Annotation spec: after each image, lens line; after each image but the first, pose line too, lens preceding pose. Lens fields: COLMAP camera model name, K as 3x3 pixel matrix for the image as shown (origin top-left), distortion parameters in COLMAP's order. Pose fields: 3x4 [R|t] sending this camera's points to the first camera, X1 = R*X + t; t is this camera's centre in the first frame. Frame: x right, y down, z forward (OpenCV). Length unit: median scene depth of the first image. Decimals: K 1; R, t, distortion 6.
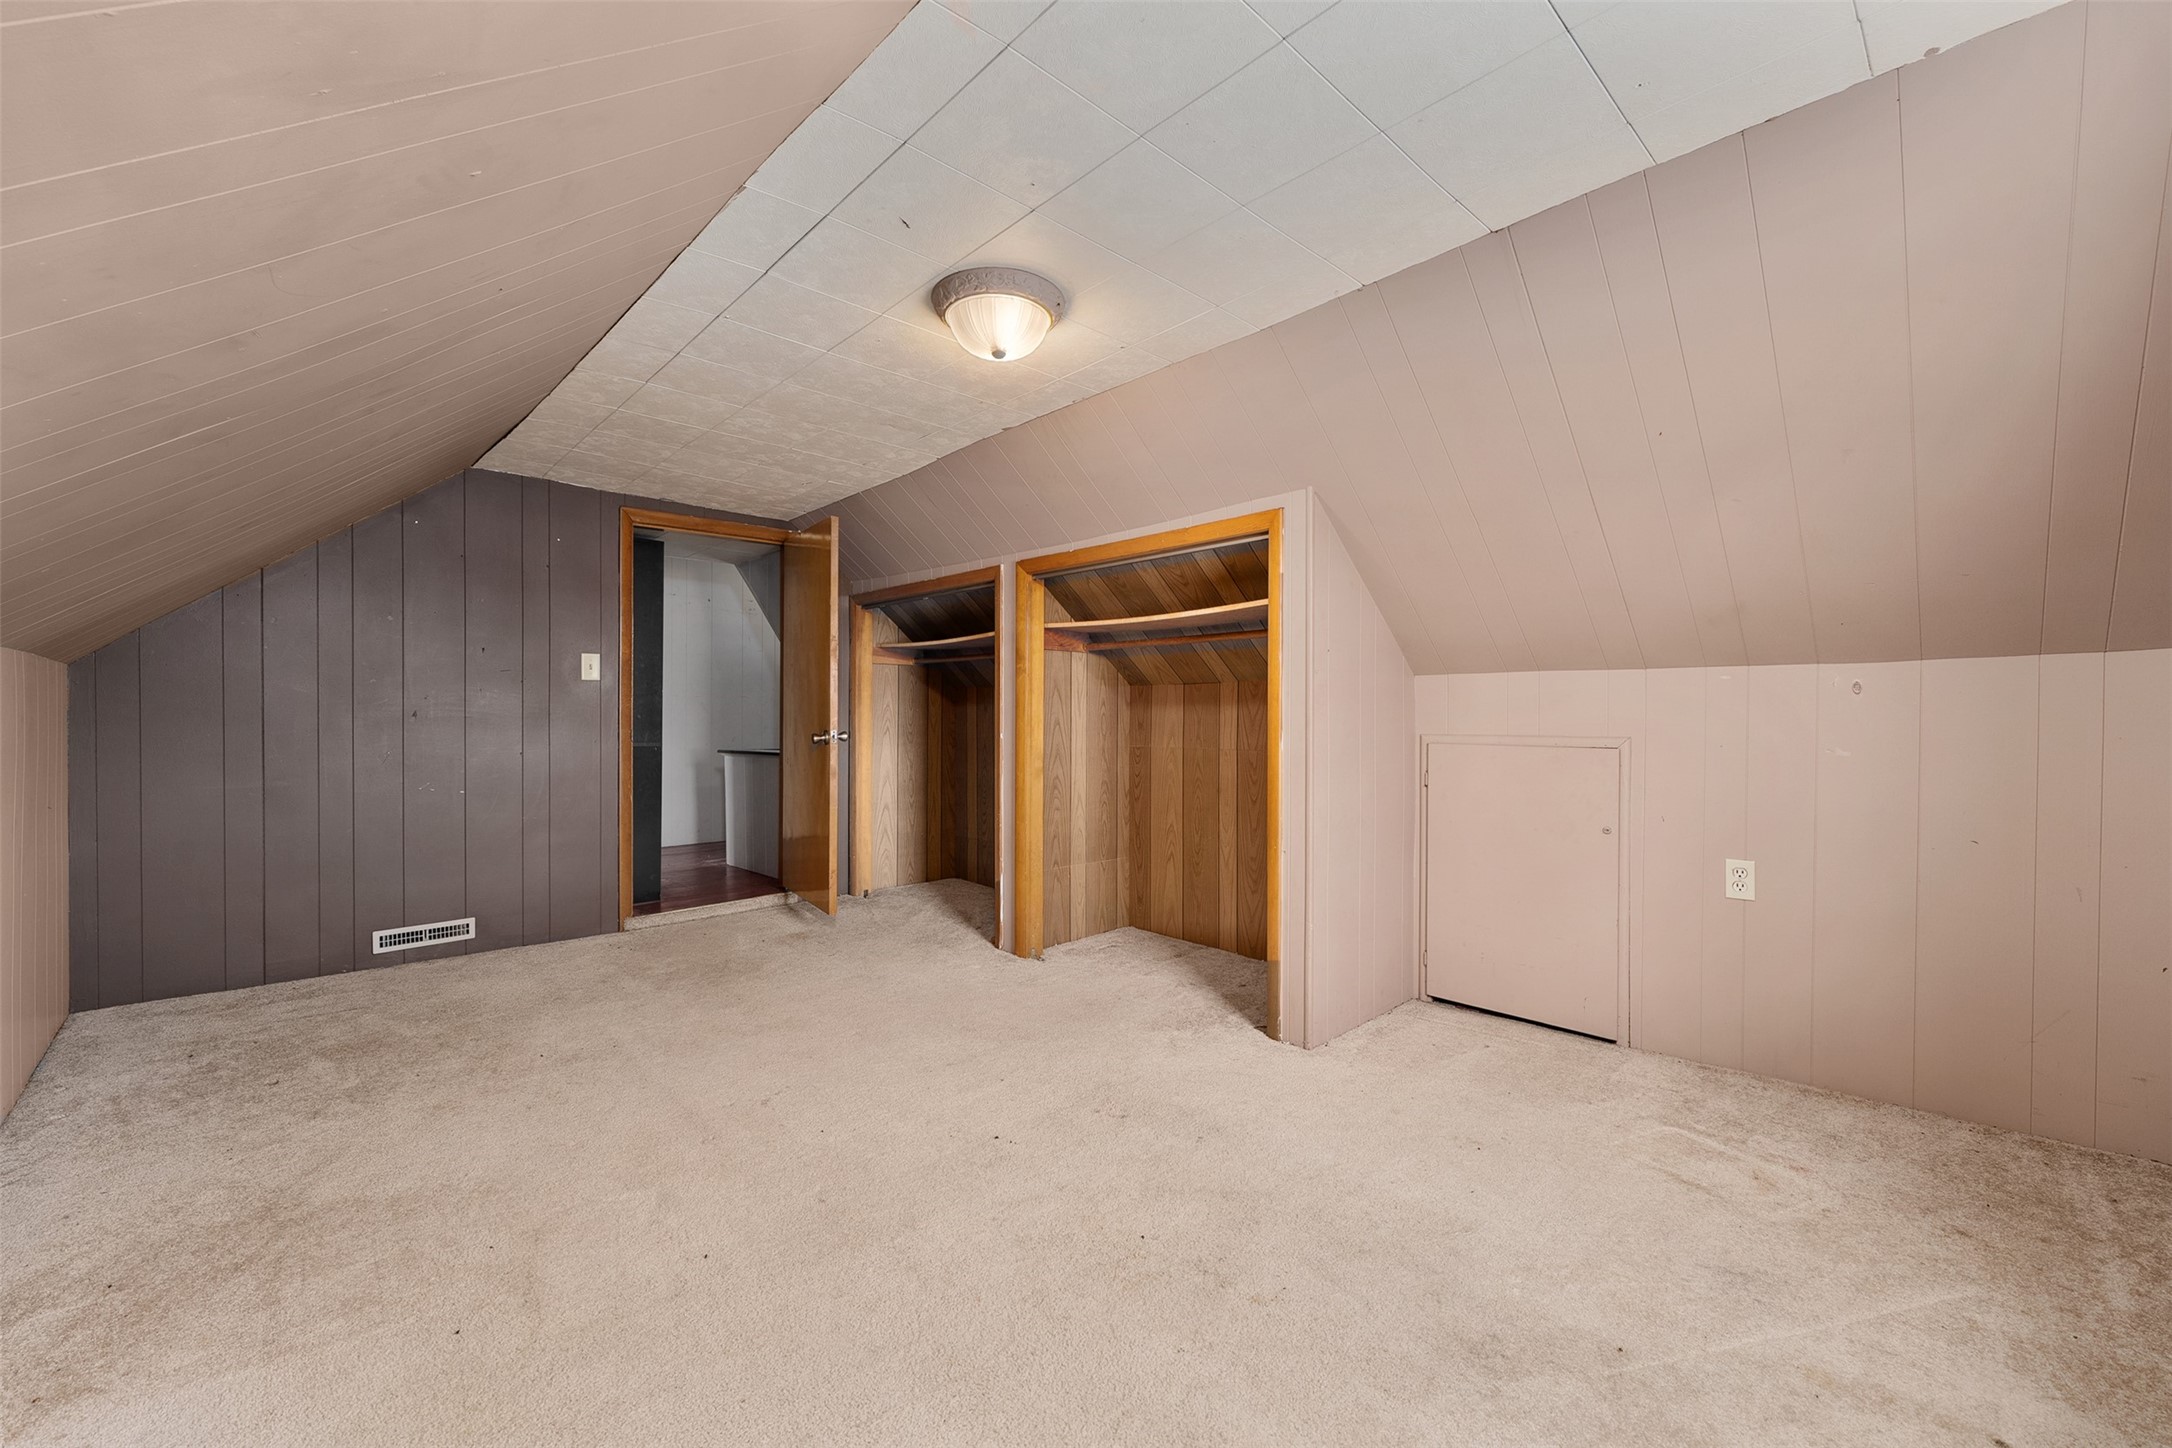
lens RADIAL K [[884.4, 0, 1087.5], [0, 884.4, 733.6], [0, 0, 1]] dist [0.002645, 0.000479]
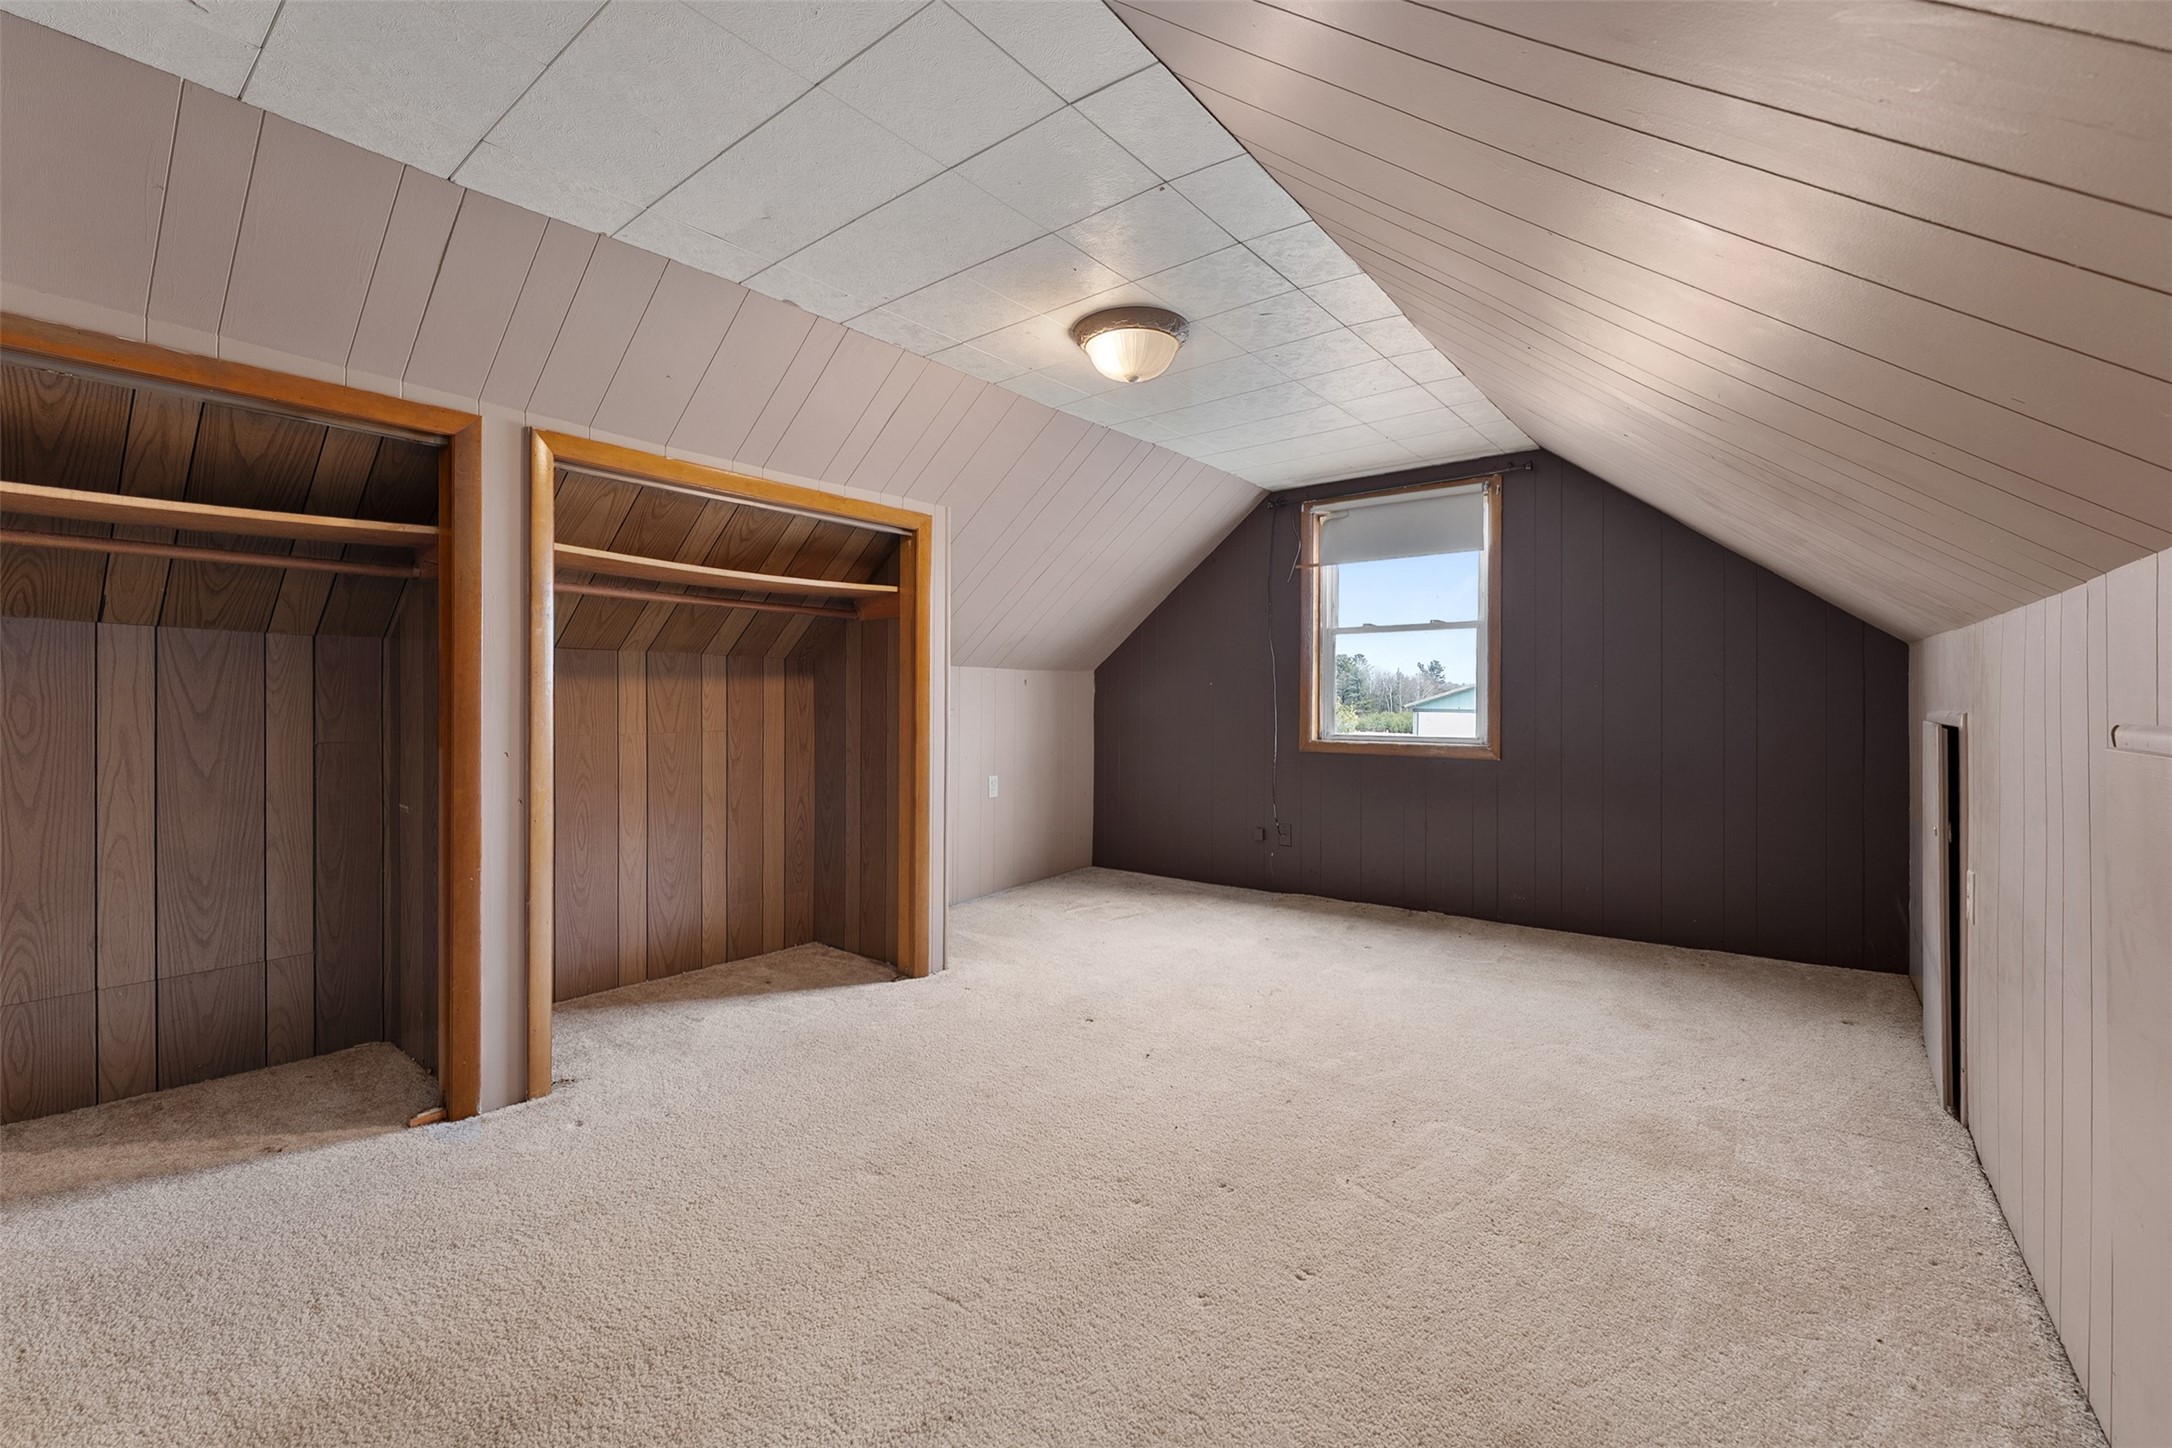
lens RADIAL K [[884.4, 0, 1084.8], [0, 884.4, 690.6], [0, 0, 1]] dist [0.002645, 0.000479]
pose [[-0.148776, 0.013039, 0.988785, -0.739707], [0.017394, 0.999793, -0.010567, -0.005972], [-0.988718, 0.015627, -0.148972, 0.746735]]
